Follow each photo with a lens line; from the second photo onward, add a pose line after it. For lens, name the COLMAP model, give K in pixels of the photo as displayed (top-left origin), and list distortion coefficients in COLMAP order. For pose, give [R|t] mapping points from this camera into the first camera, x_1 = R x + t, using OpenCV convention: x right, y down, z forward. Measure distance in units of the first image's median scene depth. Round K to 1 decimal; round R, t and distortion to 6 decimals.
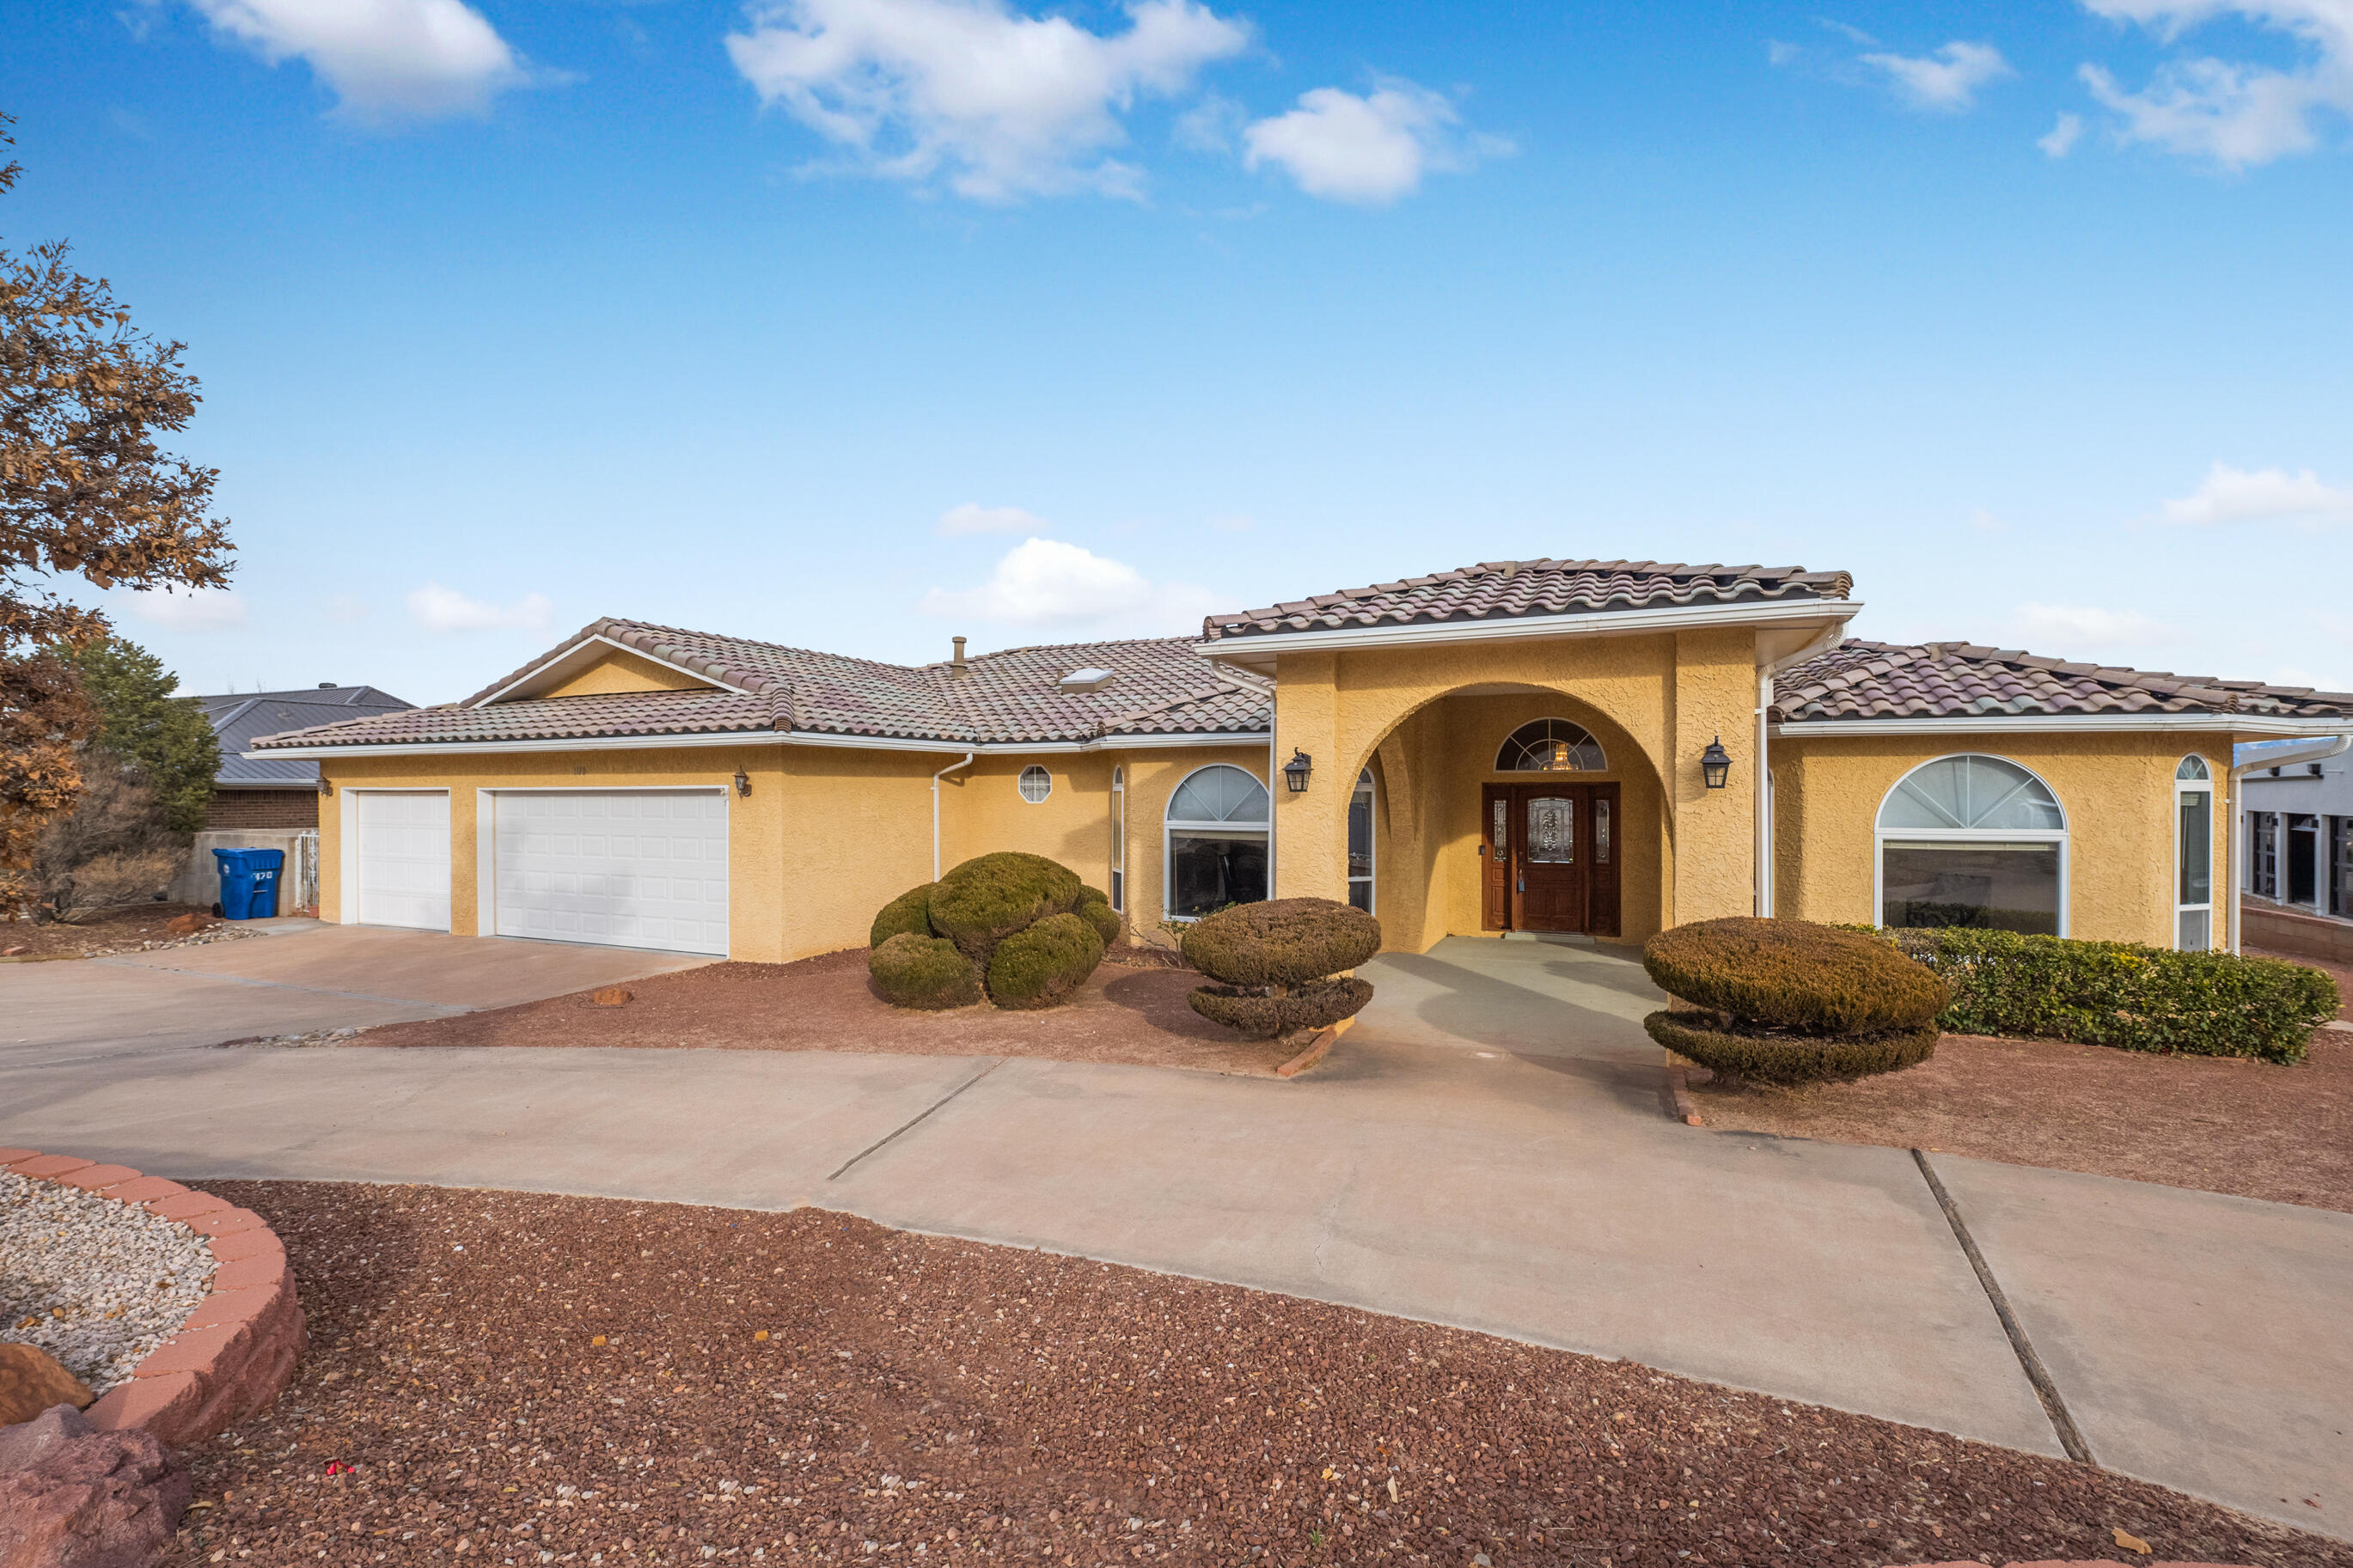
lens RADIAL K [[1063.0, 0, 1170.7], [0, 1063.0, 792.1], [0, 0, 1]] dist [-0.009730, -0.002533]
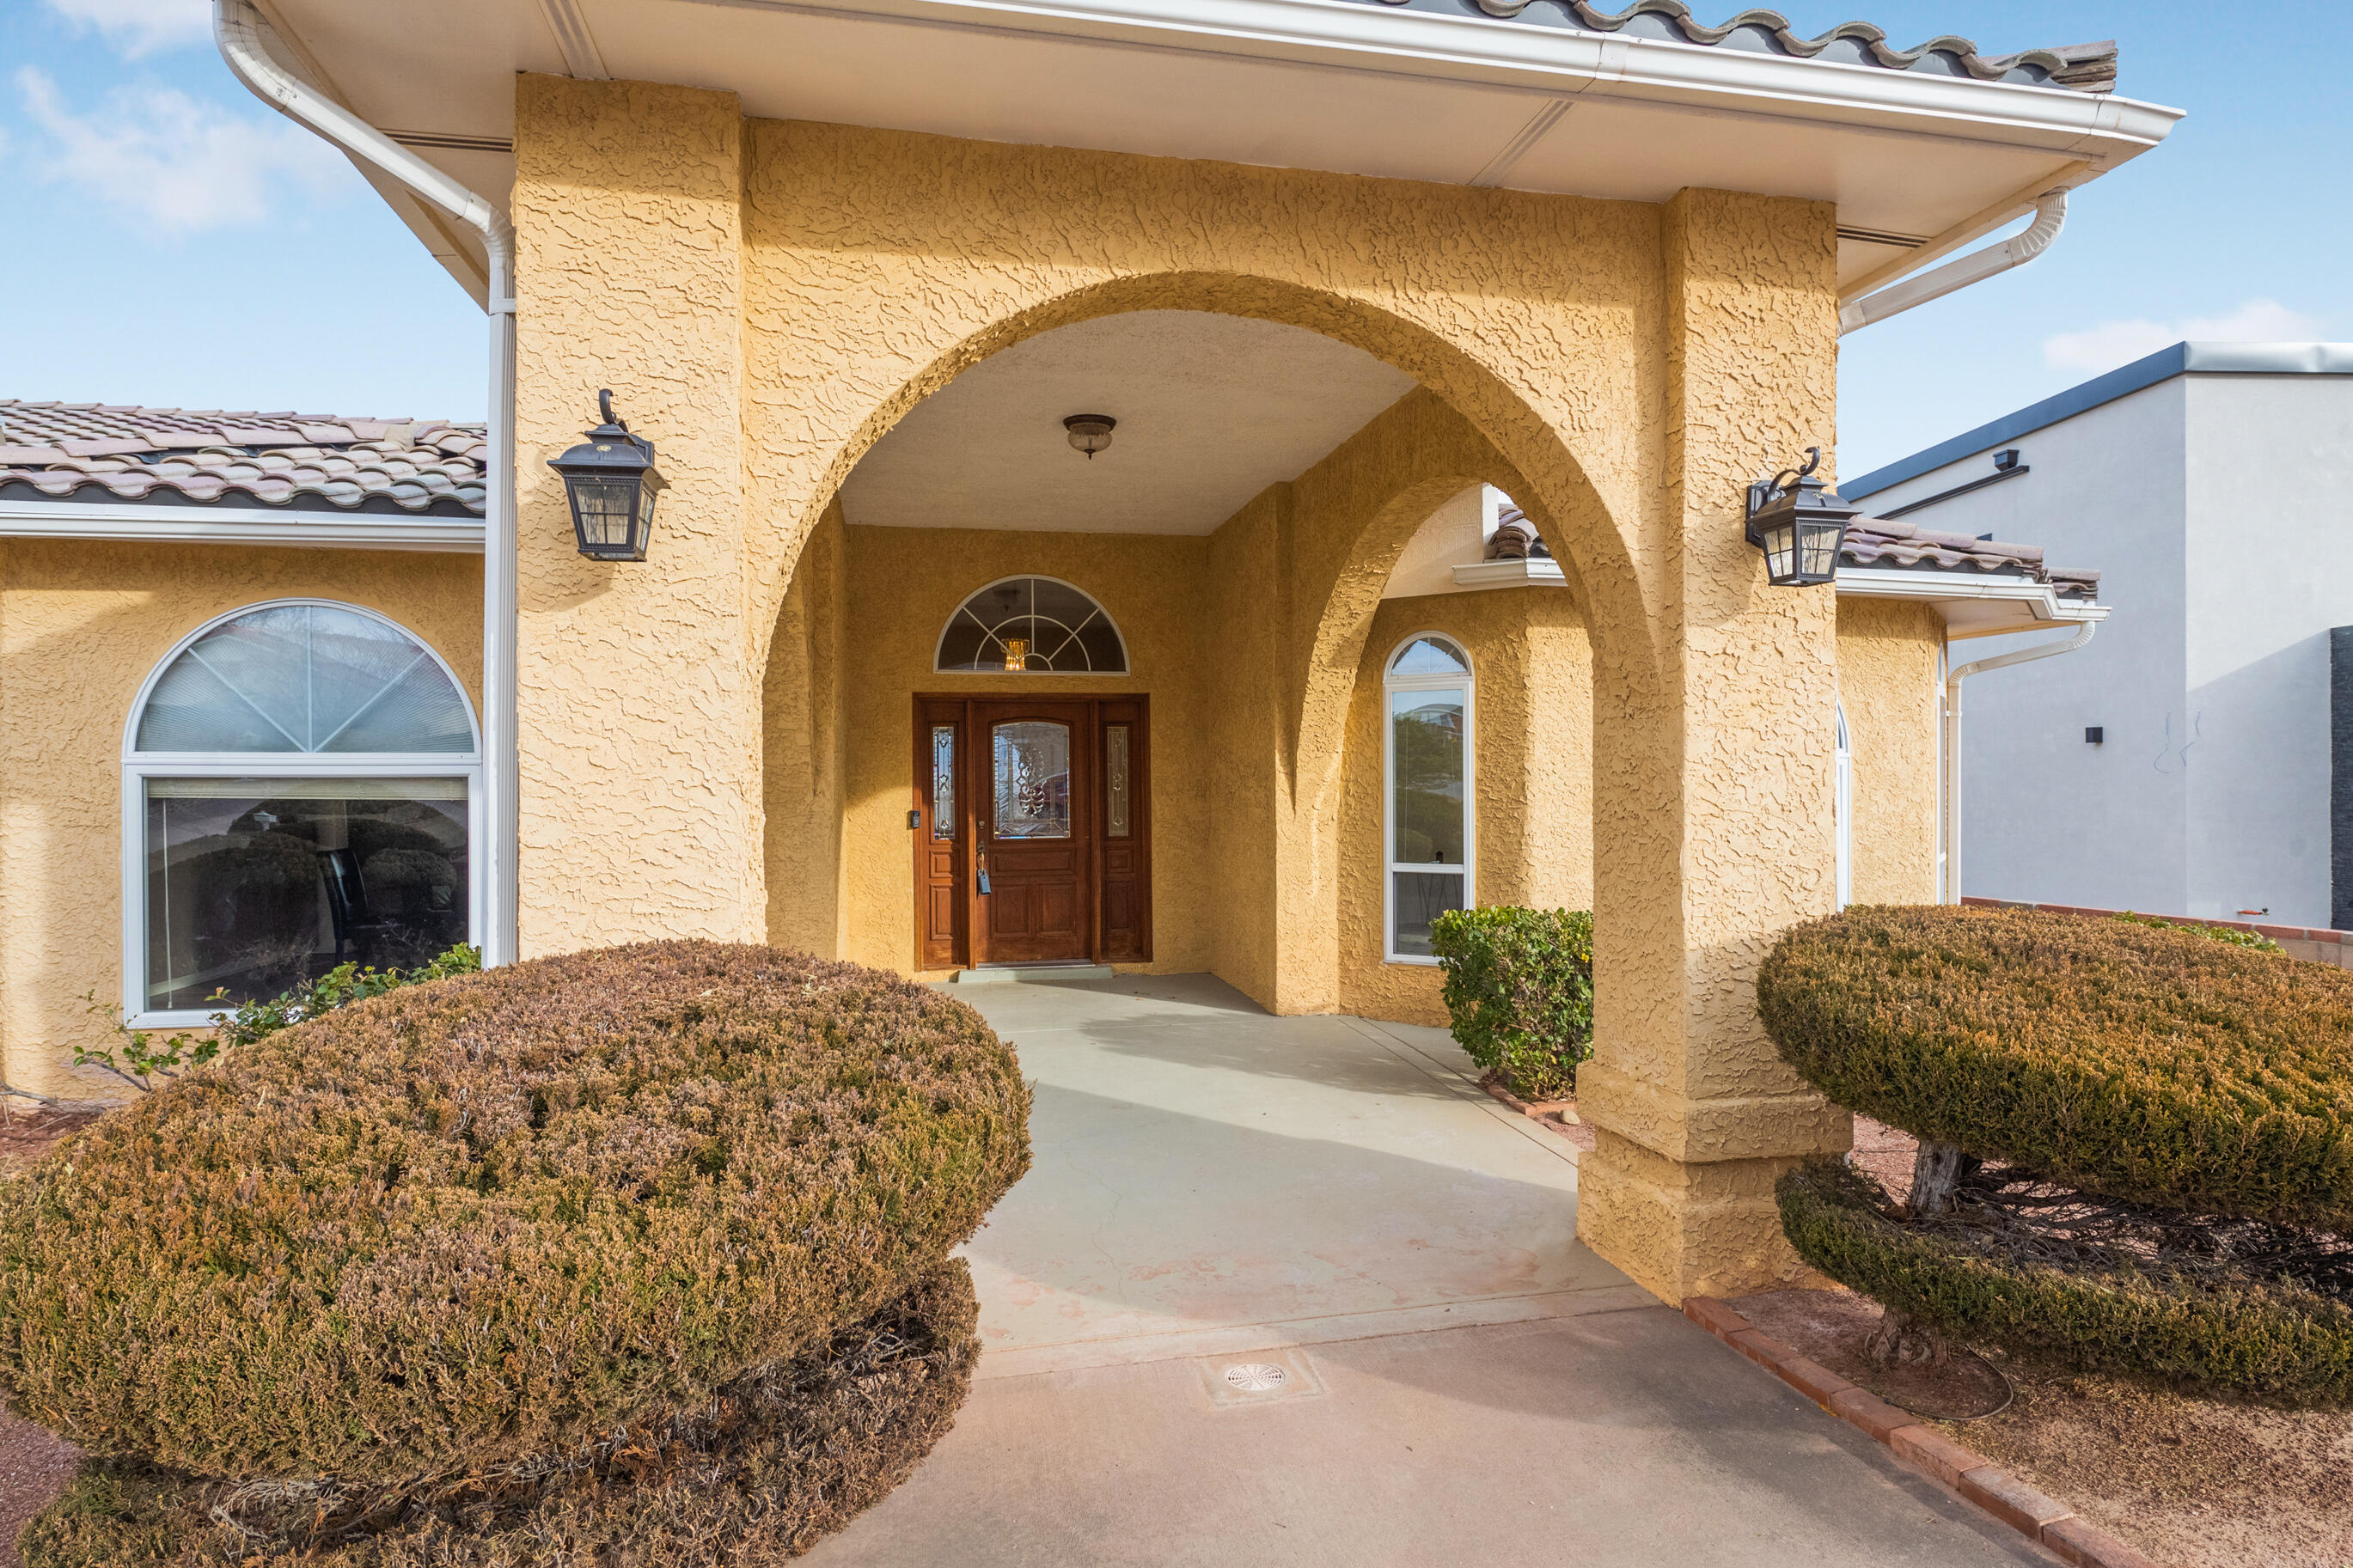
lens RADIAL K [[1261.4, 0, 1202.1], [0, 1261.4, 790.9], [0, 0, 1]] dist [-0.001672, -0.003510]
pose [[0.801306, -0.008605, 0.598193, 0.040123], [0.005642, 0.999961, 0.006827, 0.049488], [-0.598229, -0.002096, 0.801323, 0.546381]]
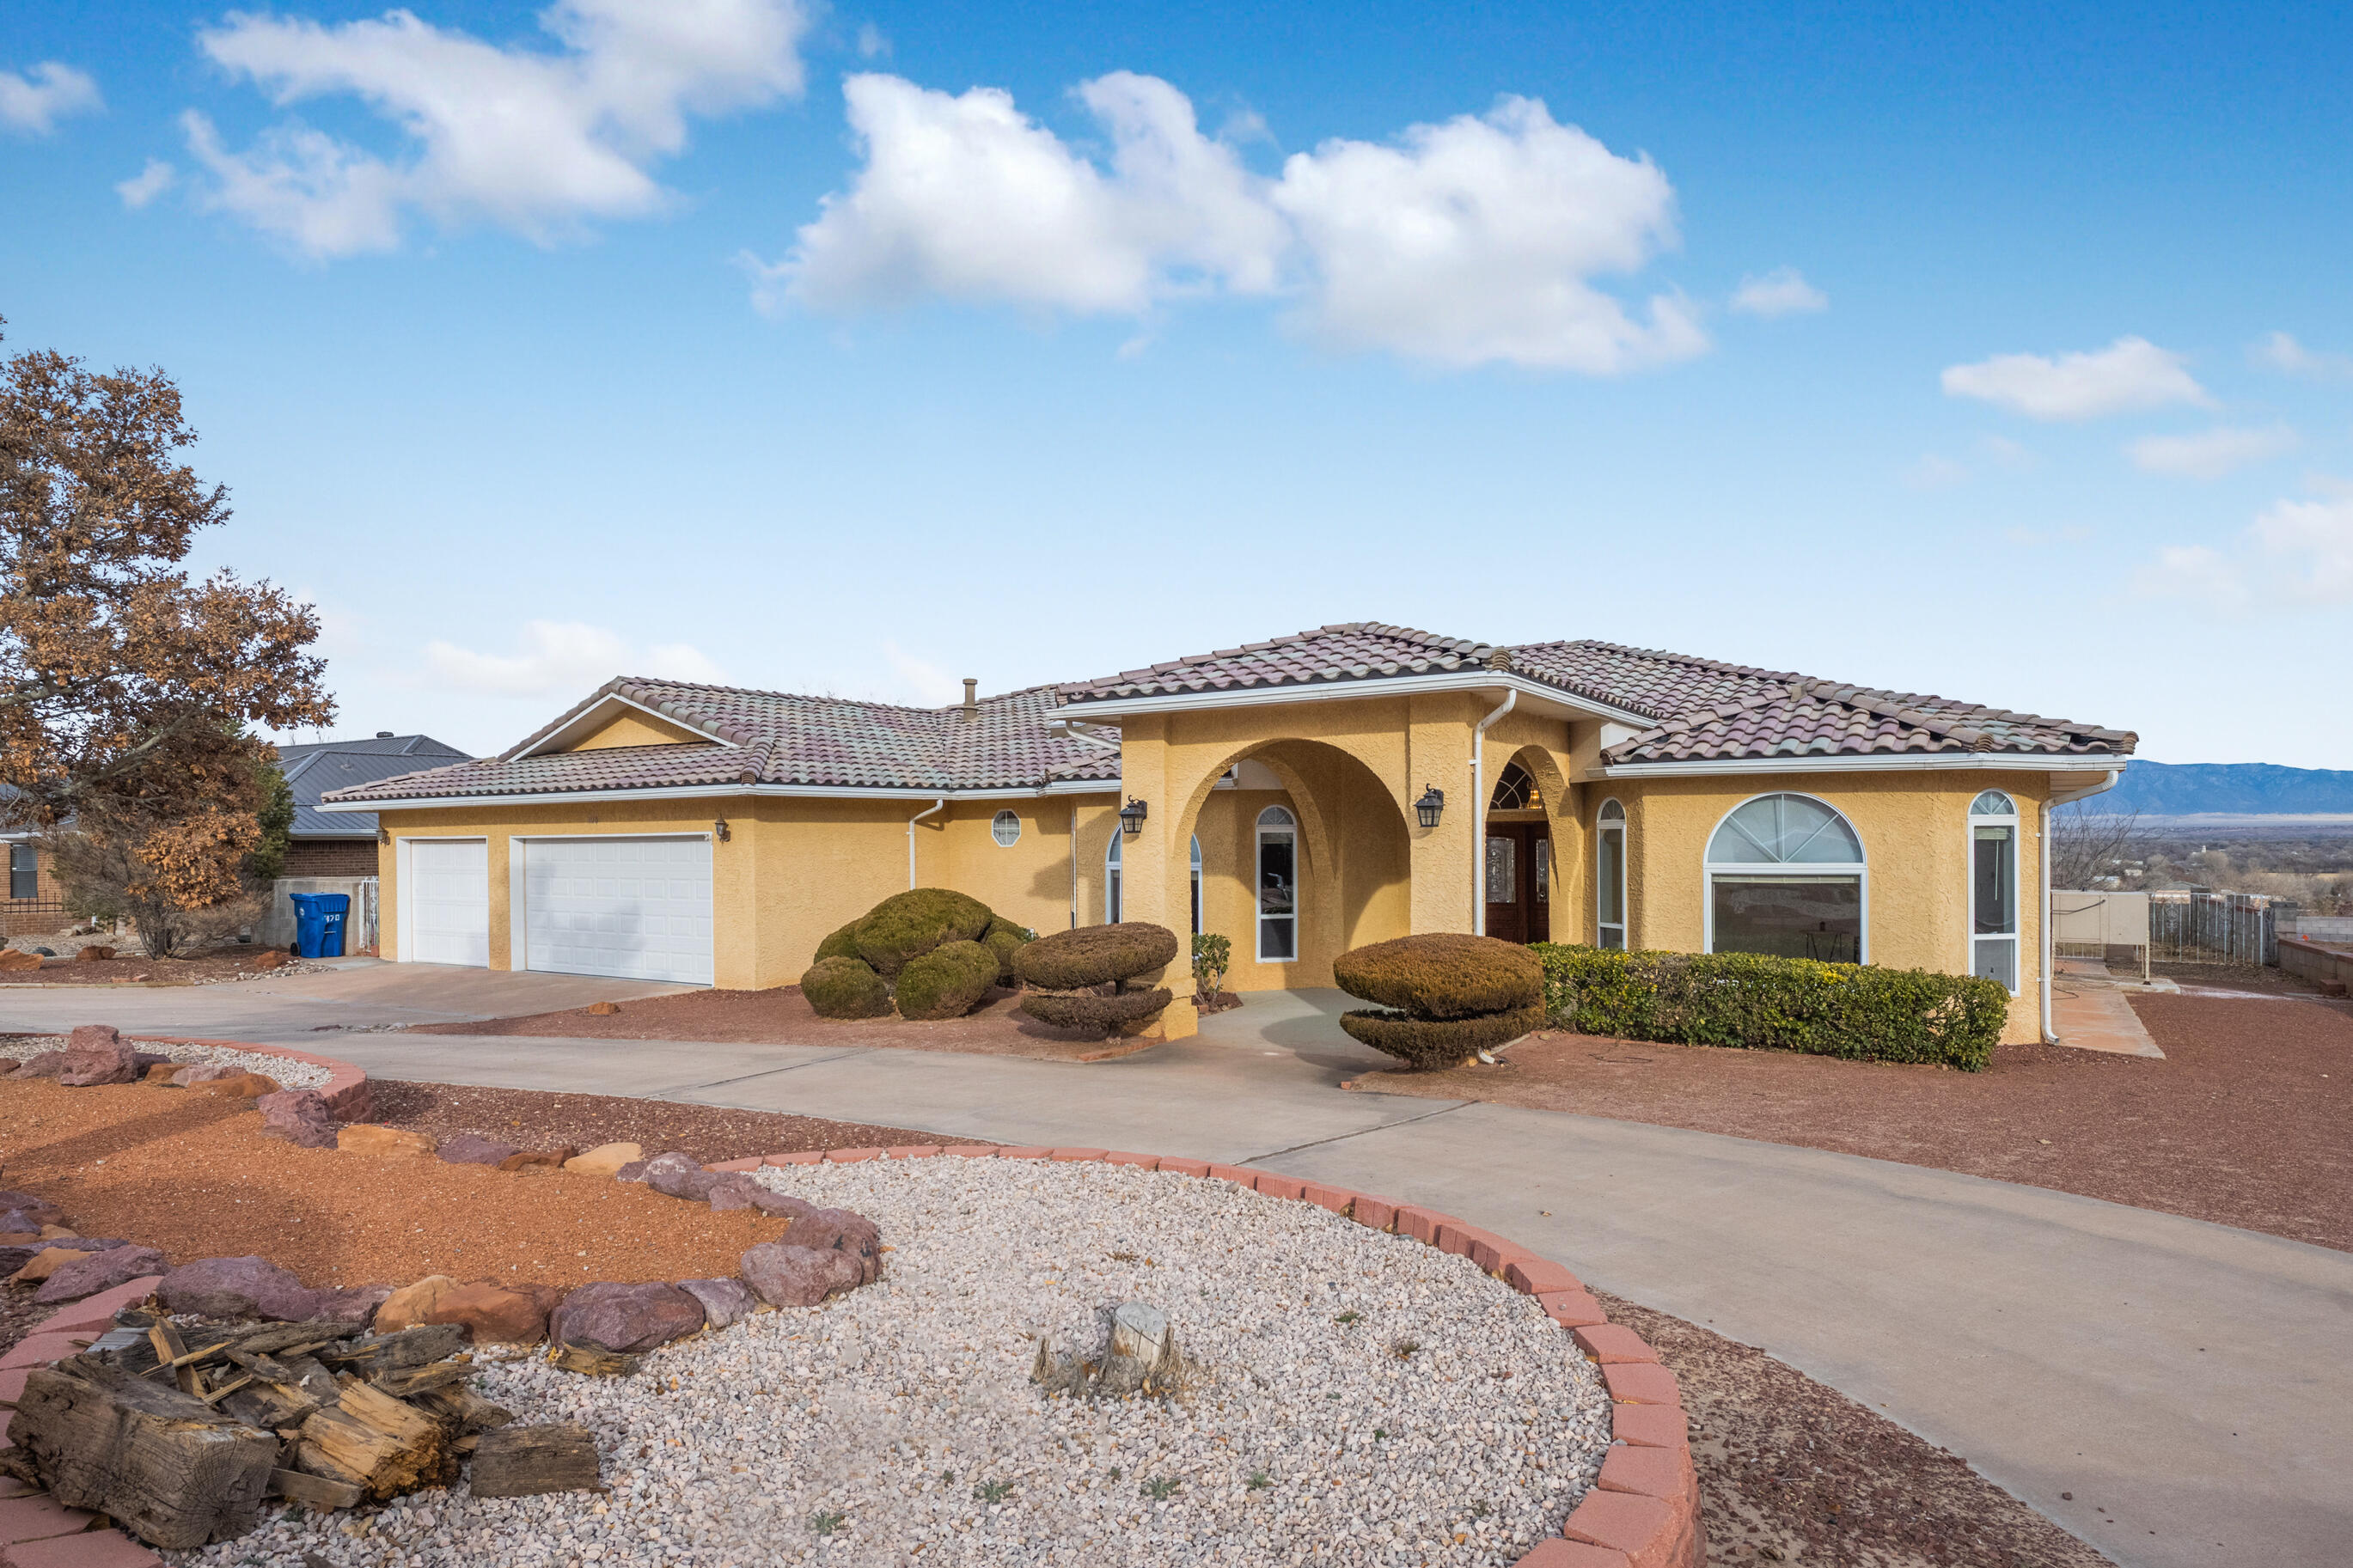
lens RADIAL K [[1354.1, 0, 1175.7], [0, 1354.1, 834.9], [0, 0, 1]] dist [-0.011198, 0.008566]
pose [[0.989492, -0.008020, -0.144367, 0.324088], [0.007836, 0.999968, -0.001842, 0.004144], [0.144377, 0.000691, 0.989522, -0.404999]]
